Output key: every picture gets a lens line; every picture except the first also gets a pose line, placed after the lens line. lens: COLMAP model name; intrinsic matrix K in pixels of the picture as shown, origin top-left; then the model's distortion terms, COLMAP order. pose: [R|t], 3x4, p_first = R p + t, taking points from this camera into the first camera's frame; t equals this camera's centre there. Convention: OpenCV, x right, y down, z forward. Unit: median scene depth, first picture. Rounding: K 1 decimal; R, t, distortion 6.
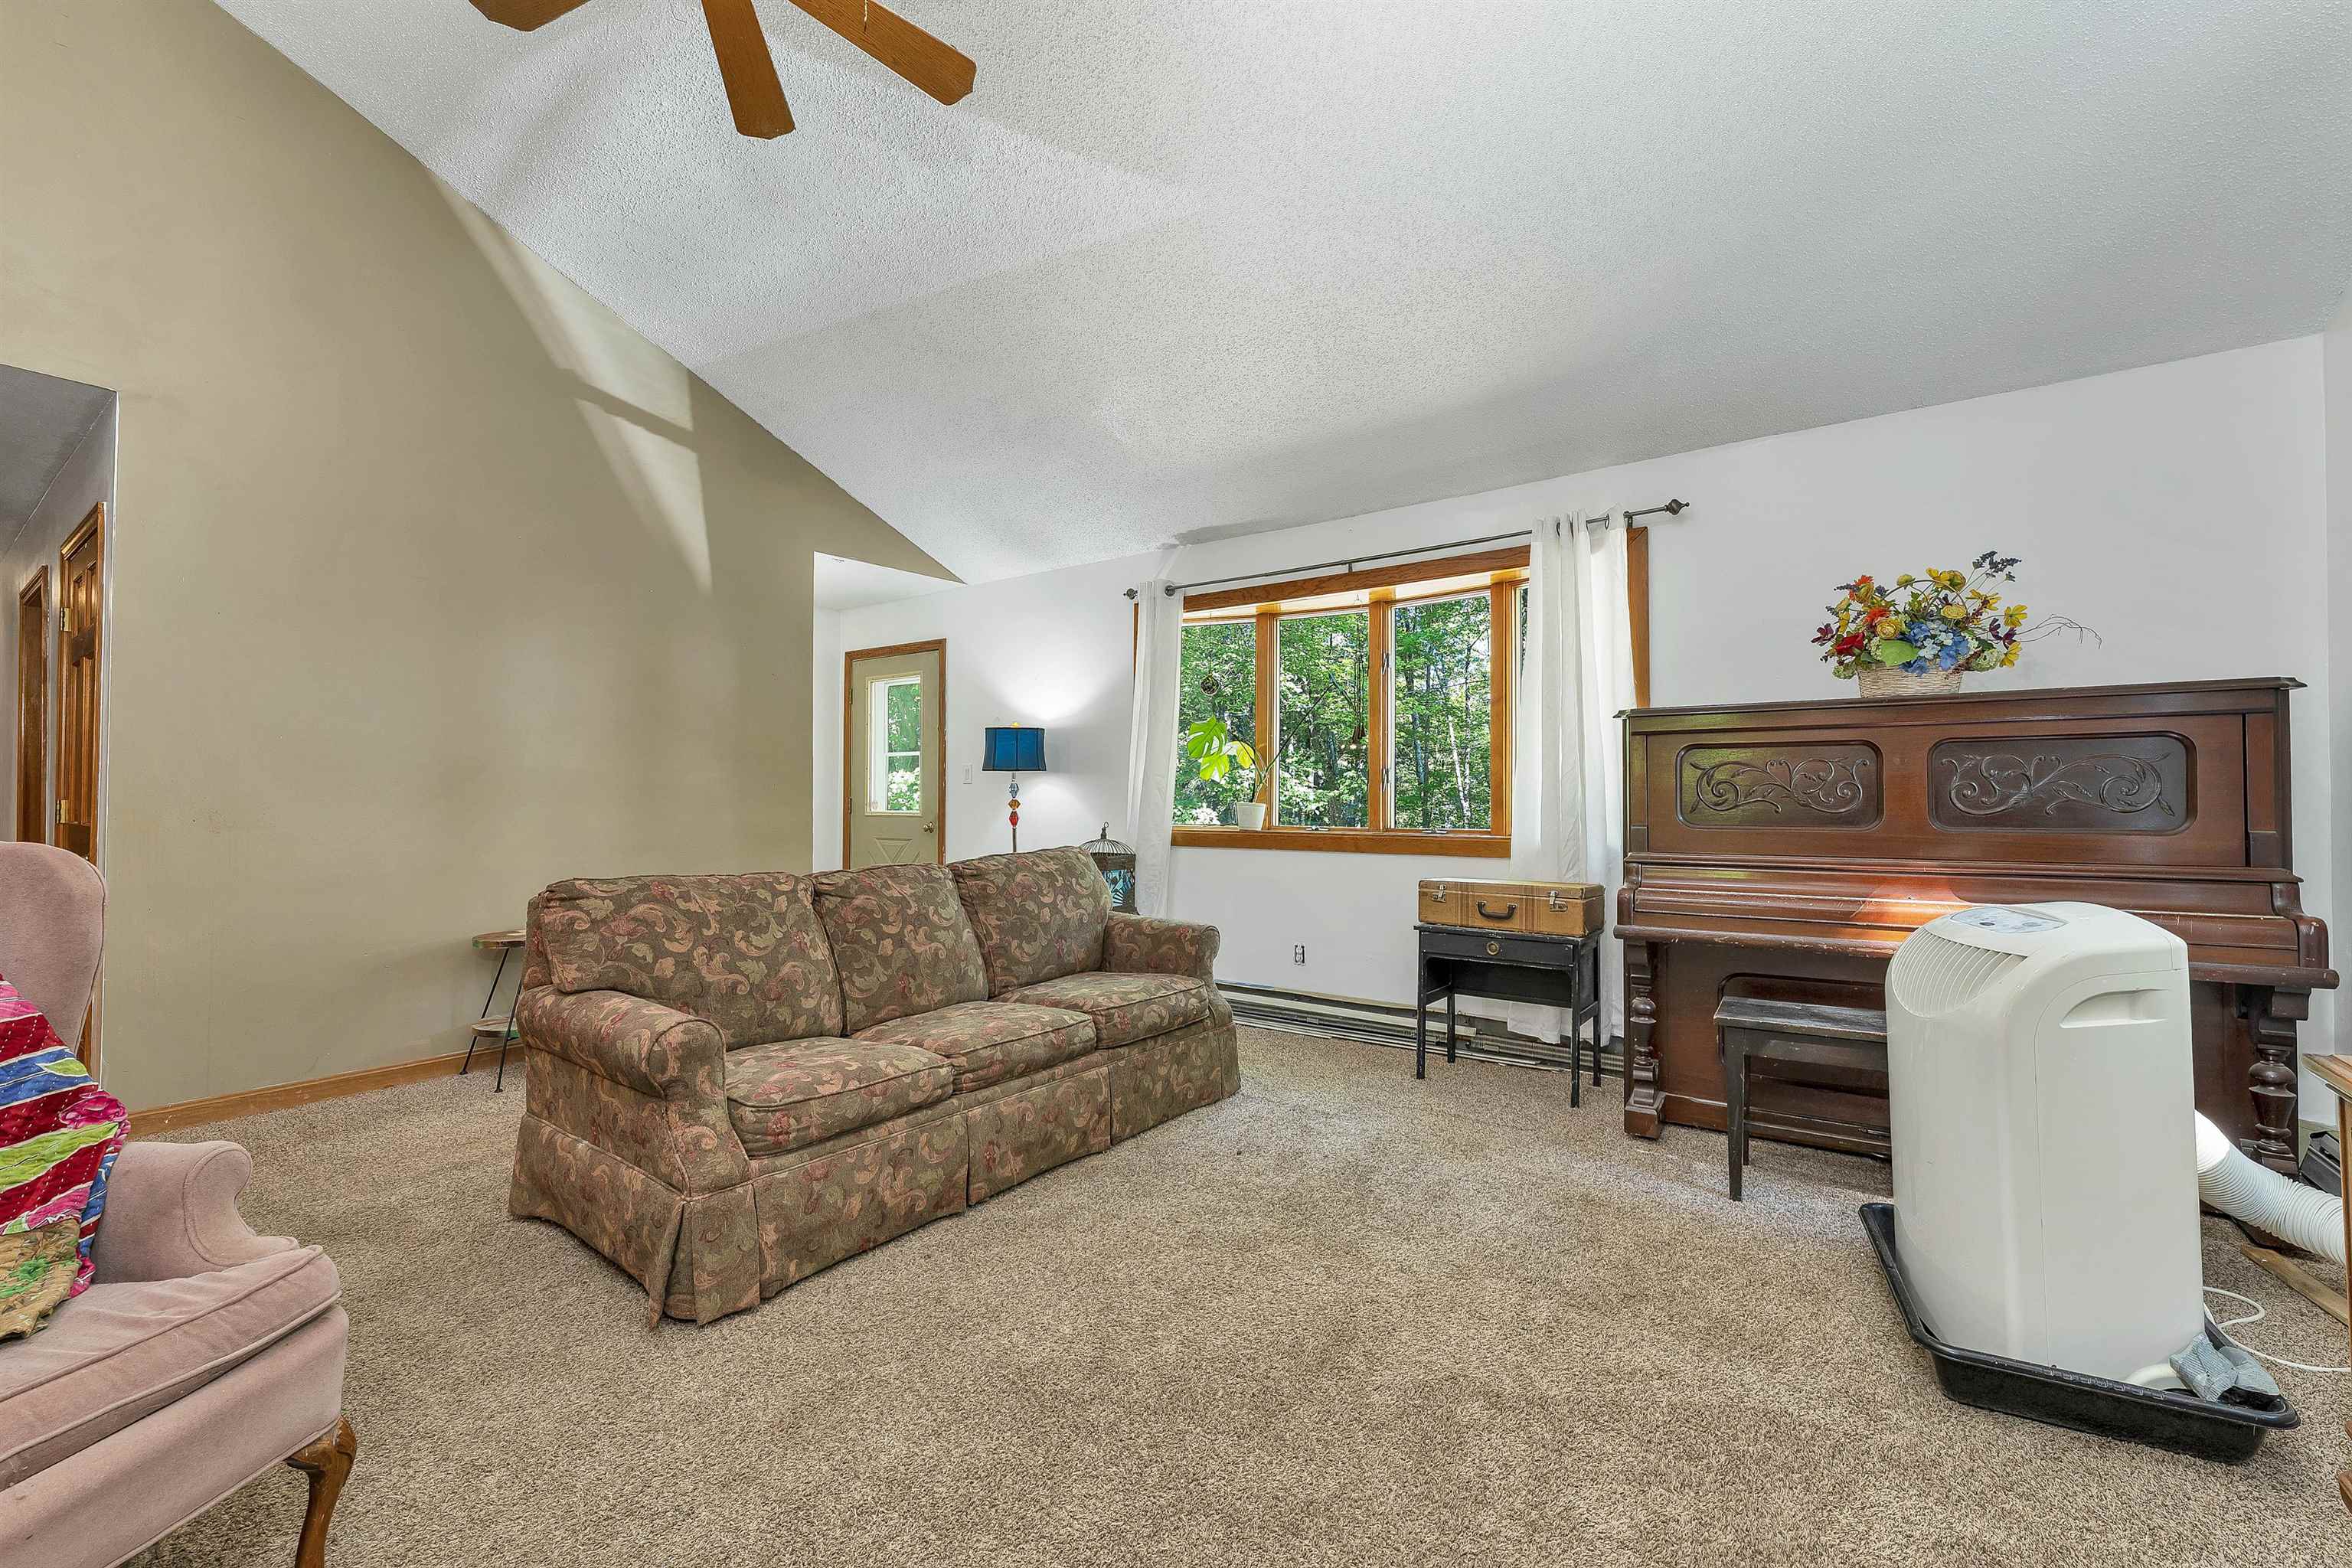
lens RADIAL K [[972.3, 0, 1166.8], [0, 972.3, 767.9], [0, 0, 1]] dist [-0.003507, -0.000433]
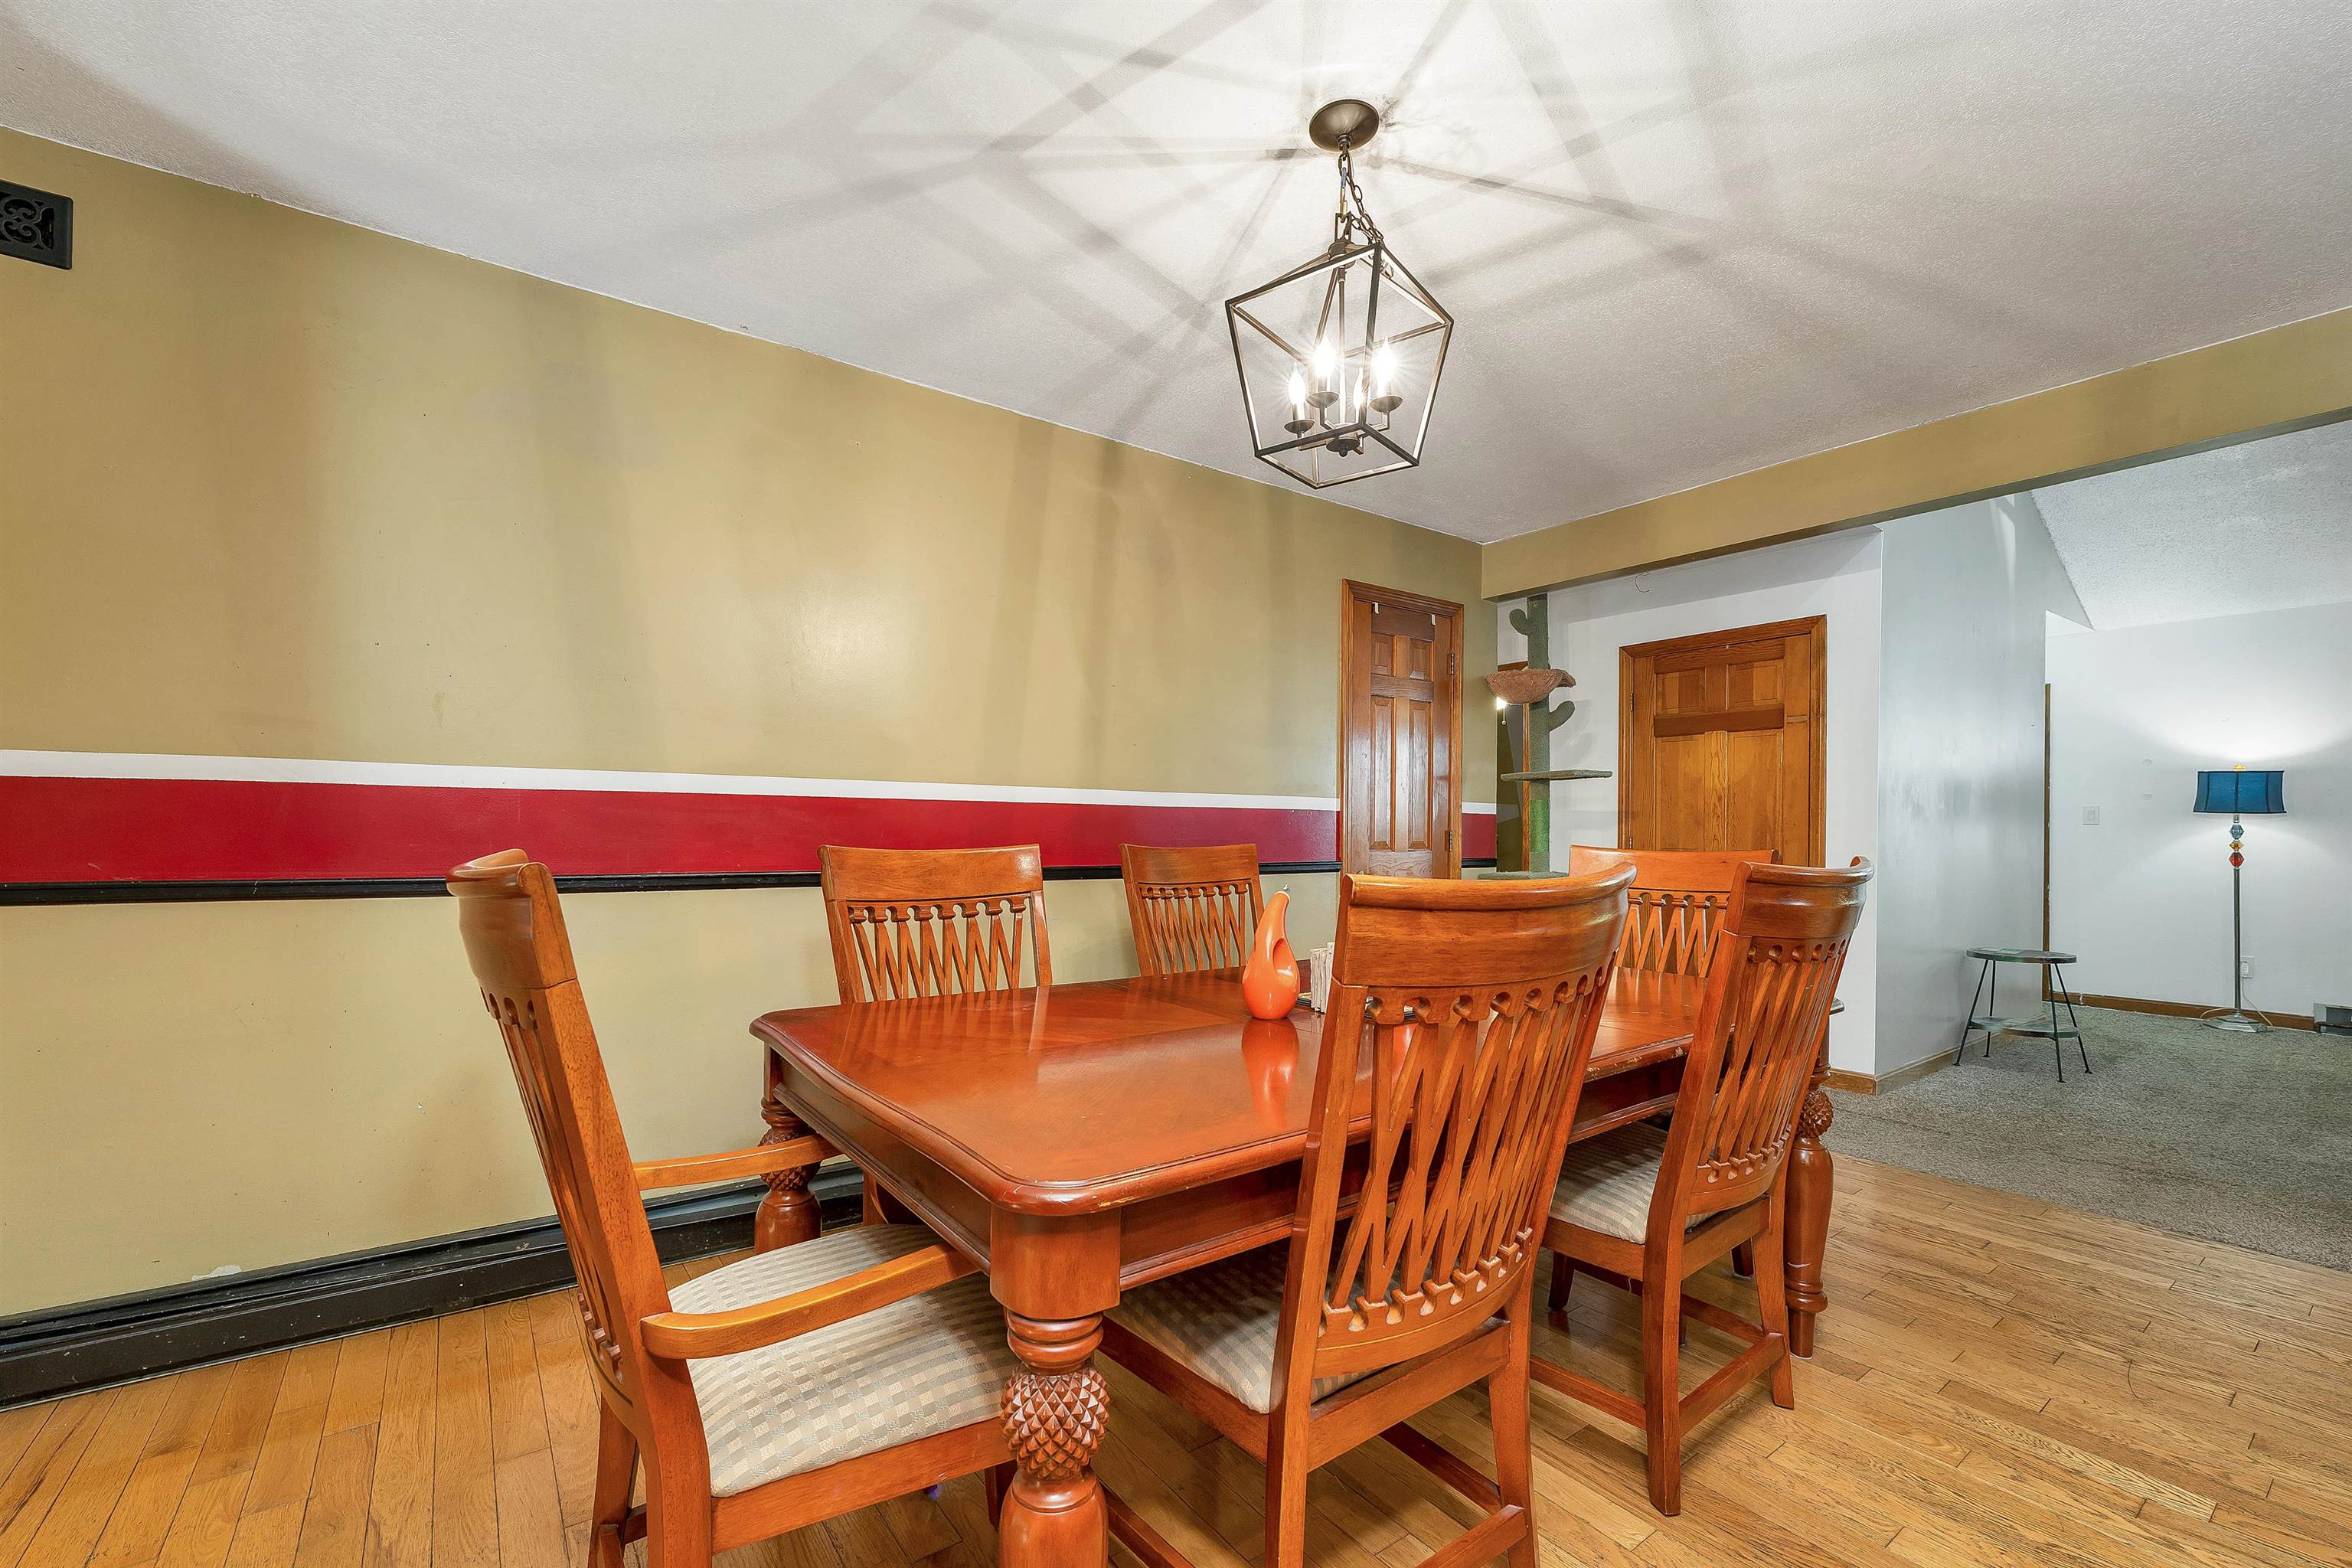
lens RADIAL K [[972.3, 0, 1163.9], [0, 972.3, 831.5], [0, 0, 1]] dist [-0.003507, -0.000433]
pose [[0.949622, 0.008730, -0.313276, -1.408117], [0.001711, 0.999453, 0.033040, -0.021355], [0.313393, -0.031911, 0.949087, -0.501643]]
